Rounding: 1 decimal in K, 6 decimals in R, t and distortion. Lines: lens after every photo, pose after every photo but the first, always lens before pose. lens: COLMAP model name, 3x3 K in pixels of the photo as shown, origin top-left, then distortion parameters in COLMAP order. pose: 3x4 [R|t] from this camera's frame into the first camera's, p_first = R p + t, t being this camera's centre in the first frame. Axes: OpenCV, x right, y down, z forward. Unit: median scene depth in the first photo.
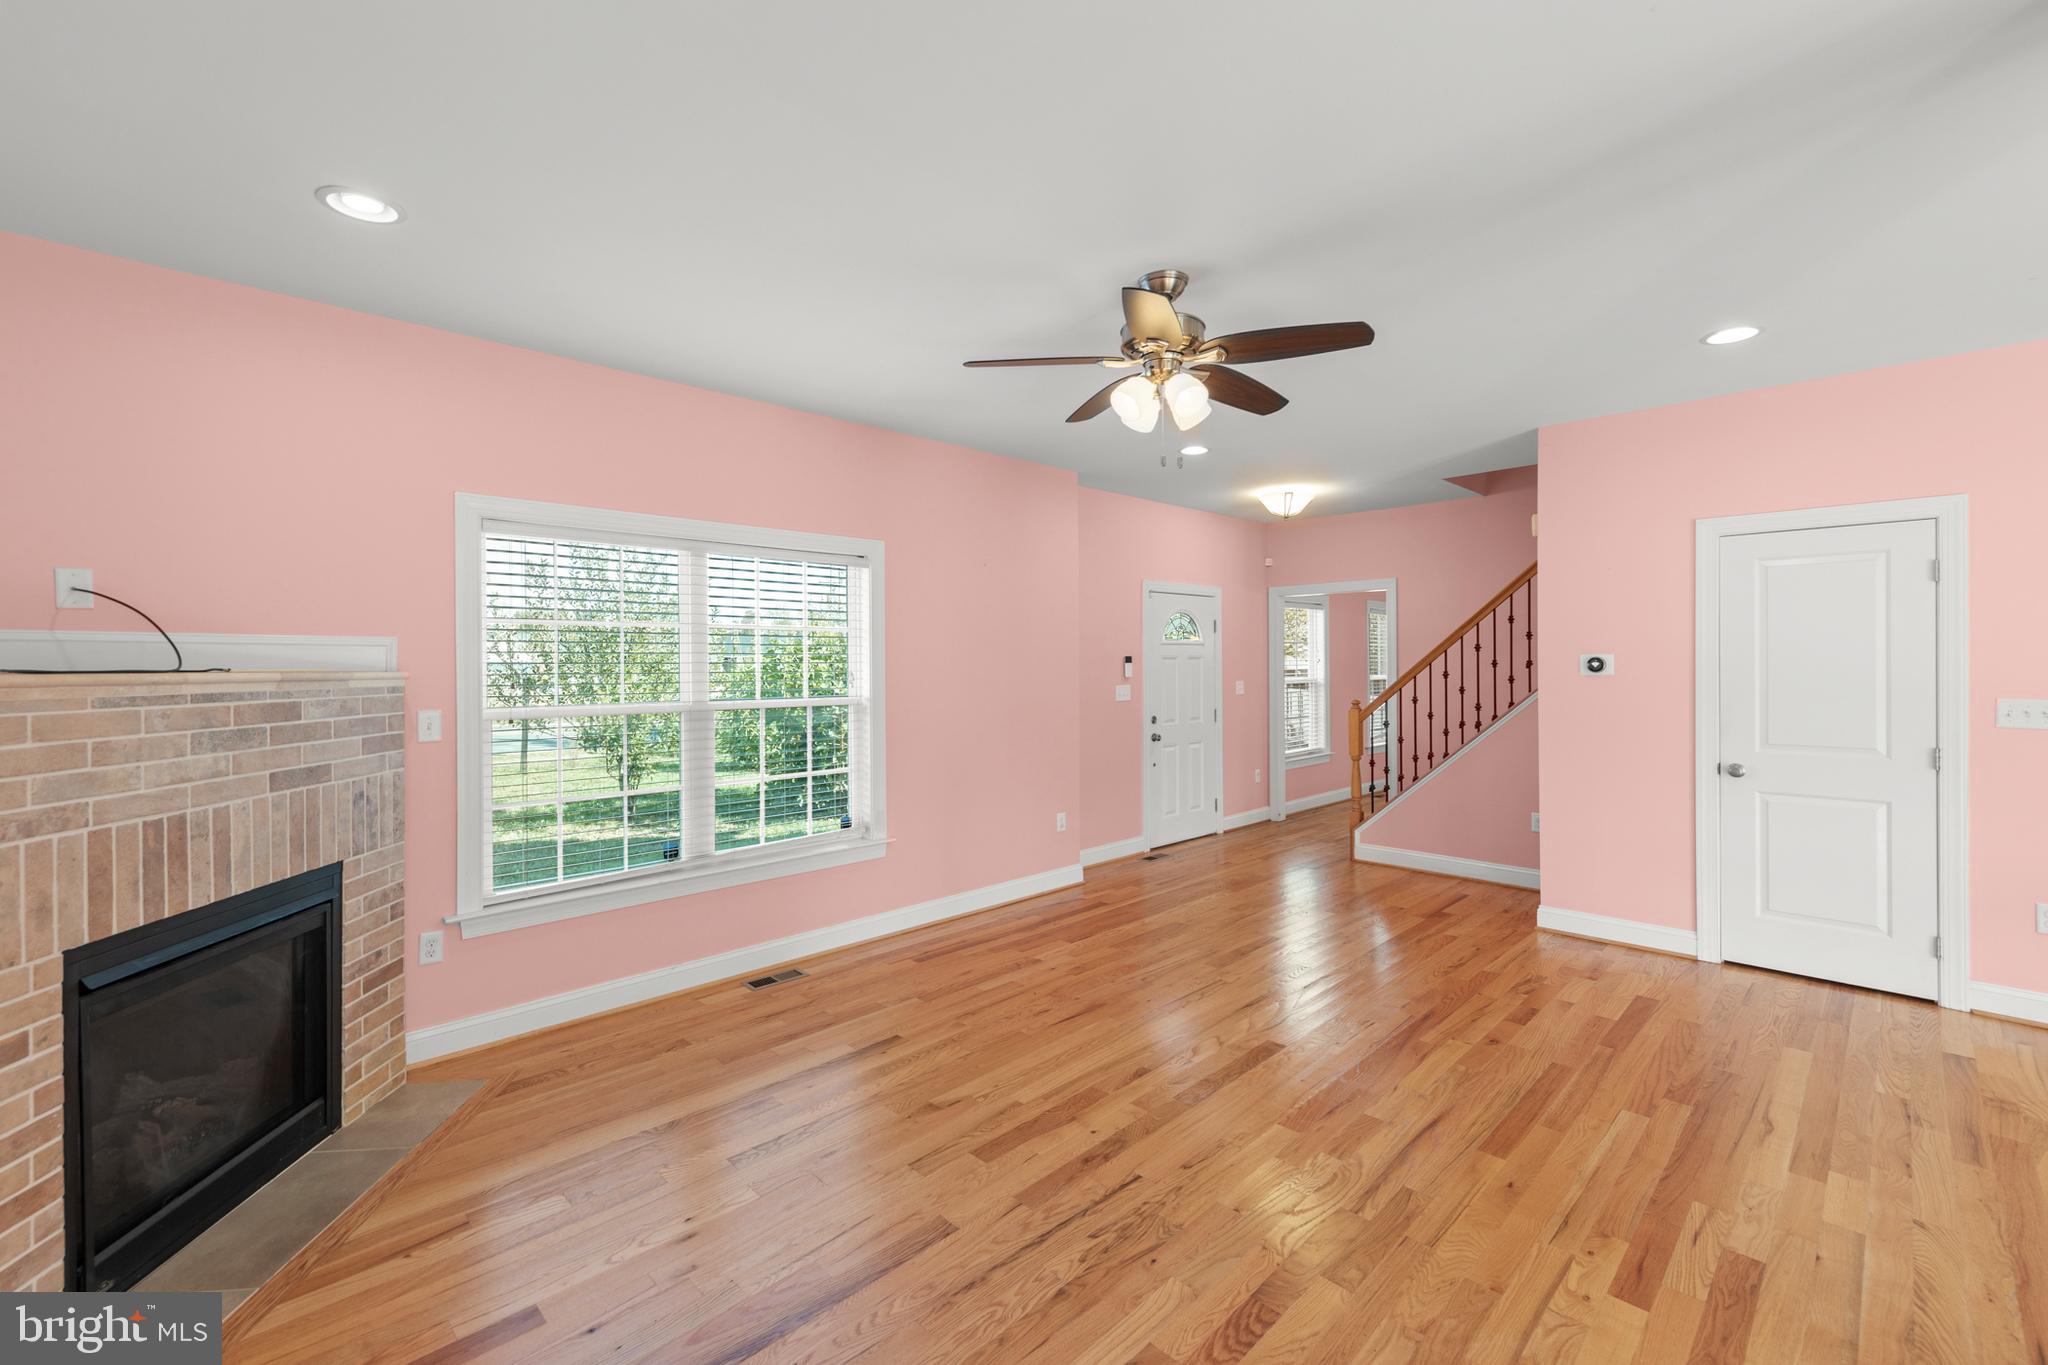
lens RADIAL K [[865.2, 0, 1039.2], [0, 865.2, 666.7], [0, 0, 1]] dist [0.013598, -0.002197]
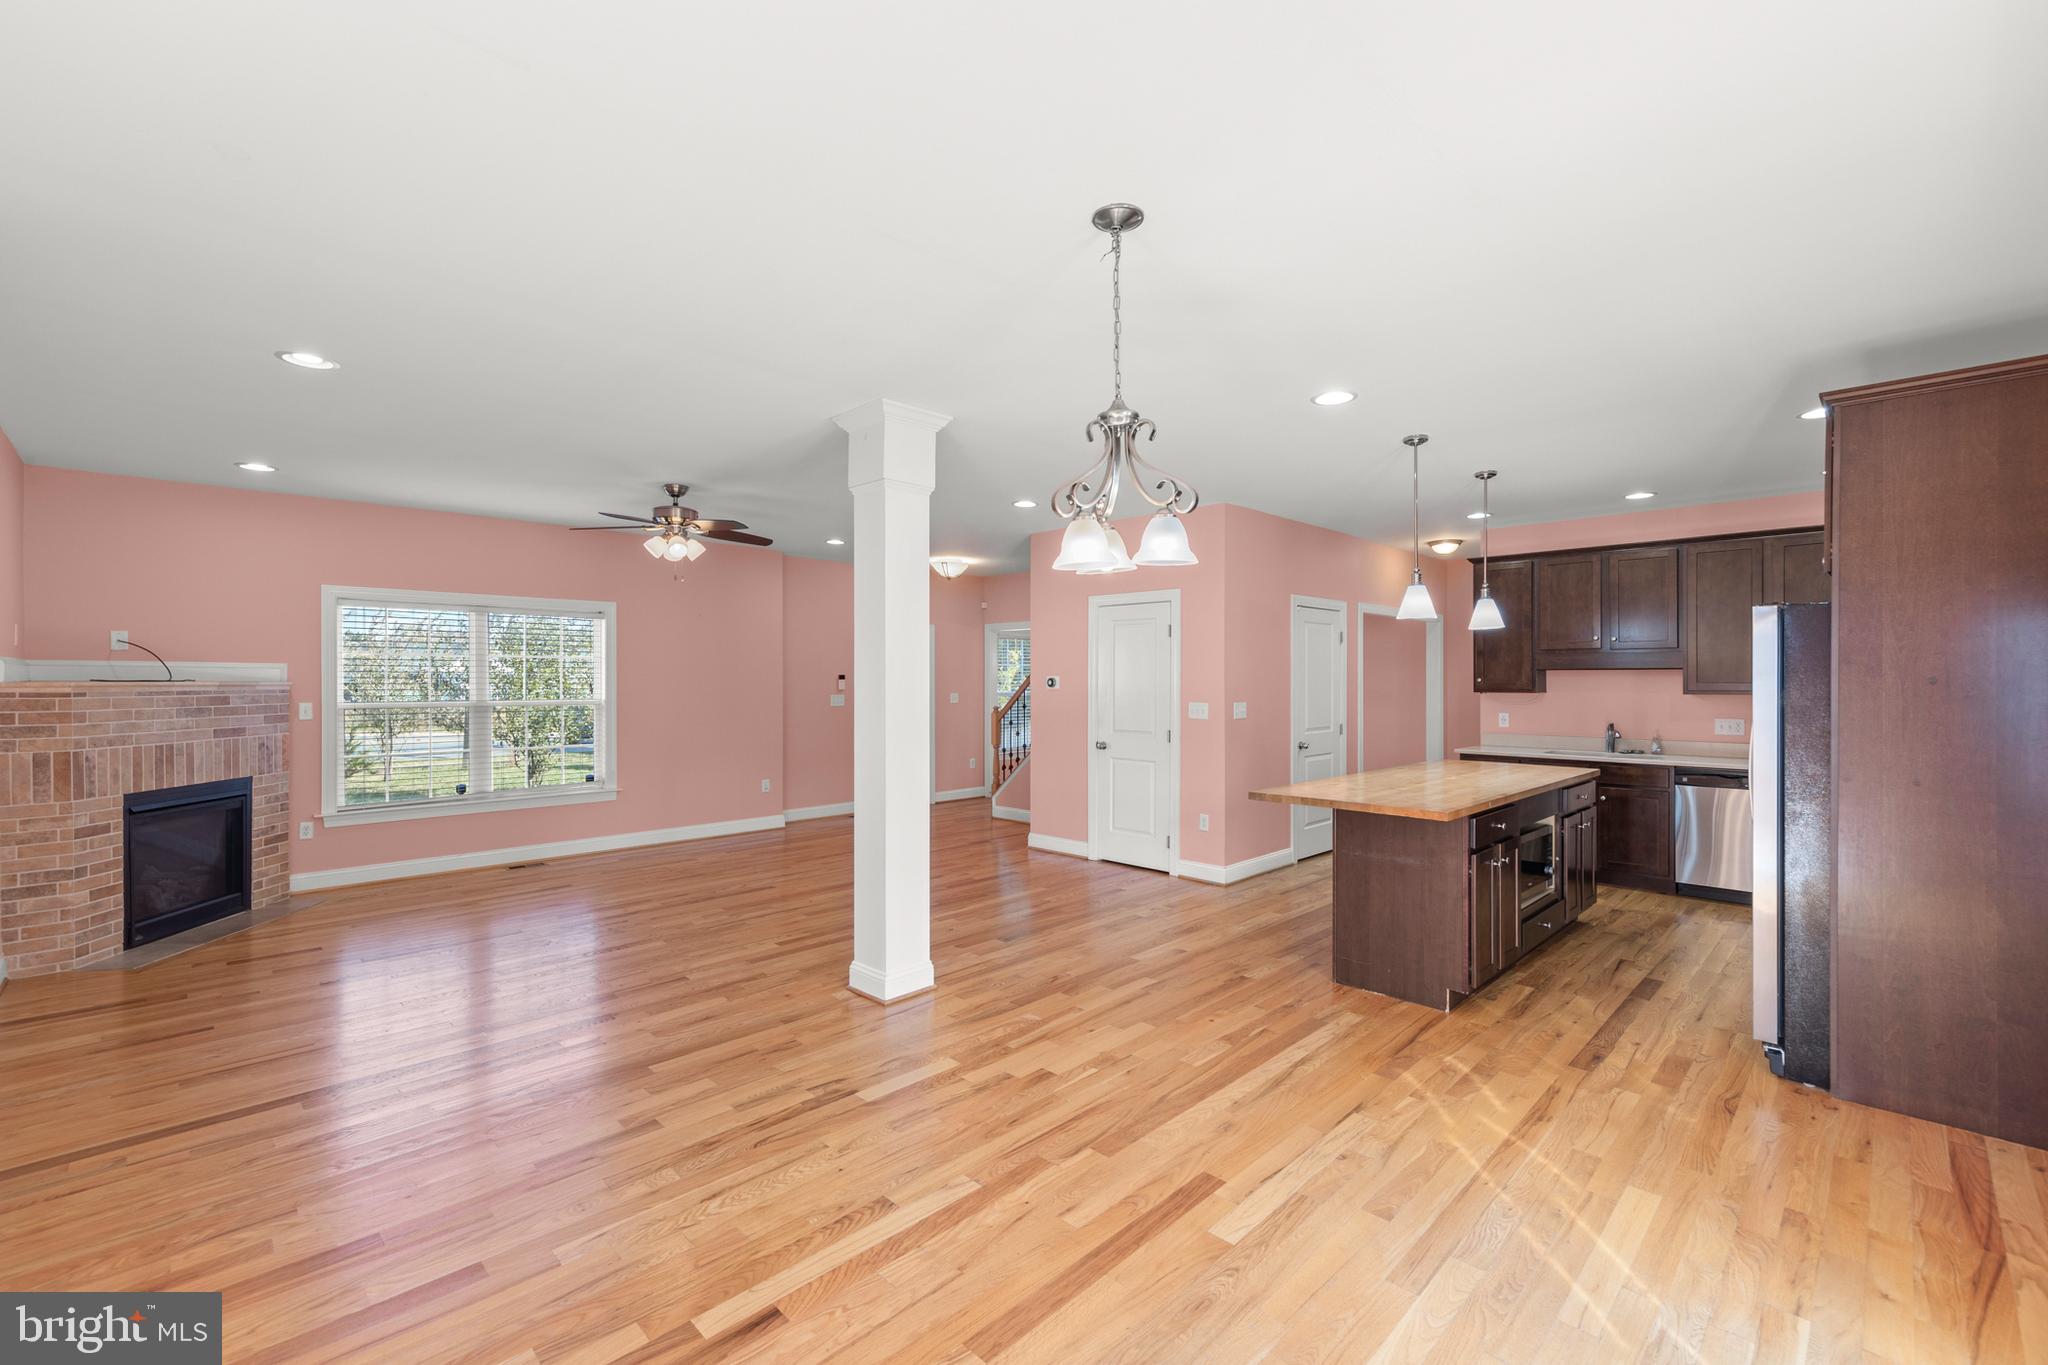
lens RADIAL K [[865.2, 0, 1039.0], [0, 865.2, 684.0], [0, 0, 1]] dist [0.013598, -0.002197]
pose [[0.999943, 0.006580, 0.008374, 0.846784], [-0.006592, 0.999977, 0.001399, -0.003031], [-0.008365, -0.001454, 0.999964, -0.873160]]
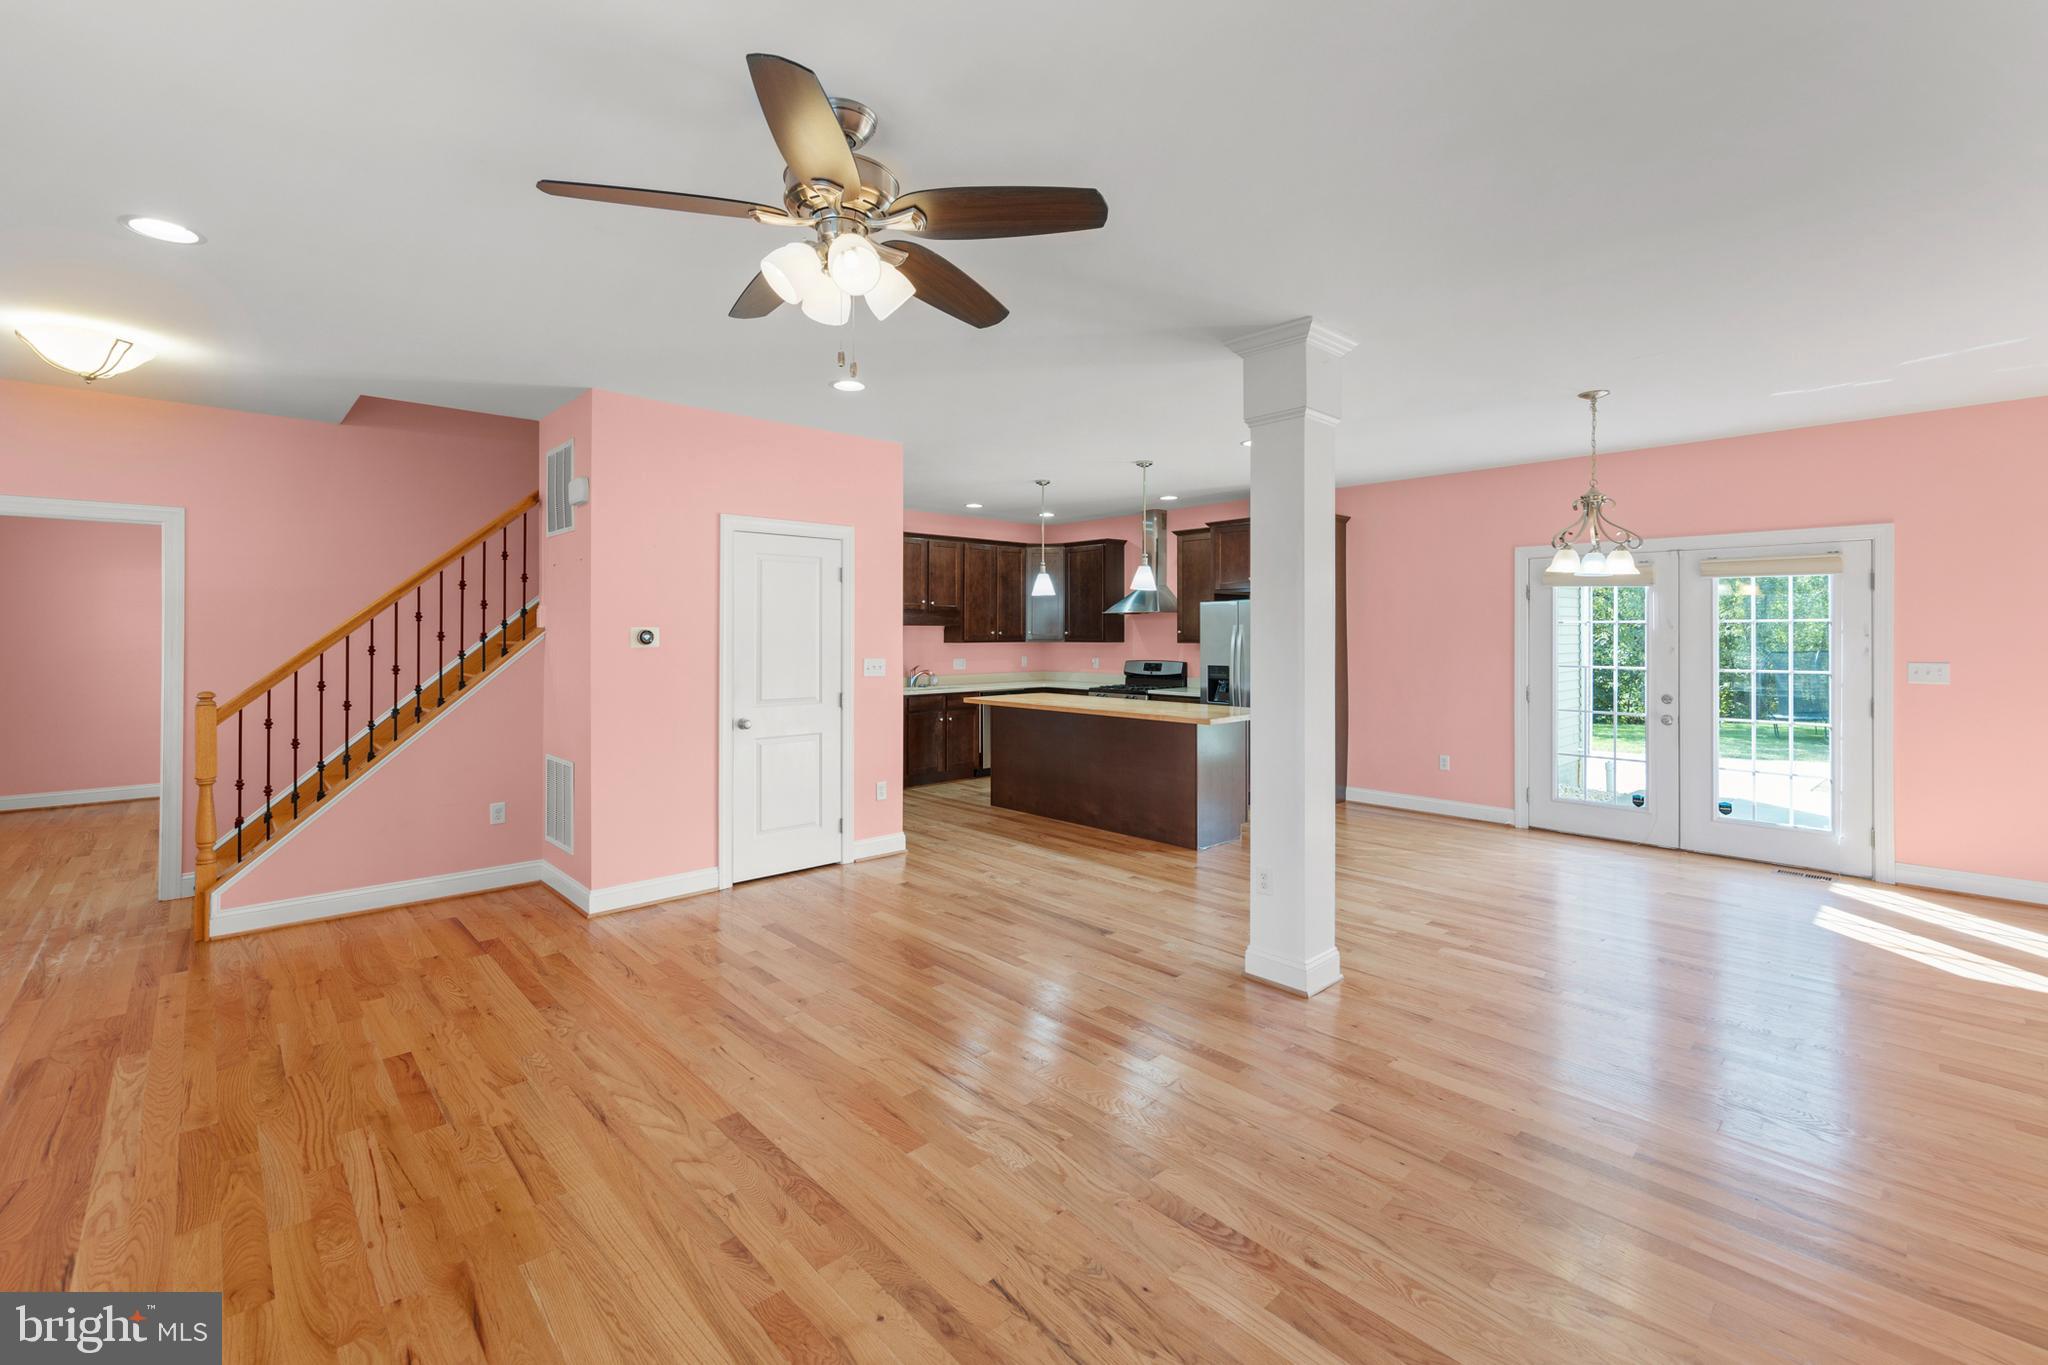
lens RADIAL K [[865.2, 0, 1020.8], [0, 865.2, 632.9], [0, 0, 1]] dist [0.013598, -0.002197]
pose [[0.037281, 0.007679, 0.999275, -0.521428], [0.003406, 0.999964, -0.007811, 0.002716], [-0.999299, 0.003695, 0.037254, 0.723578]]
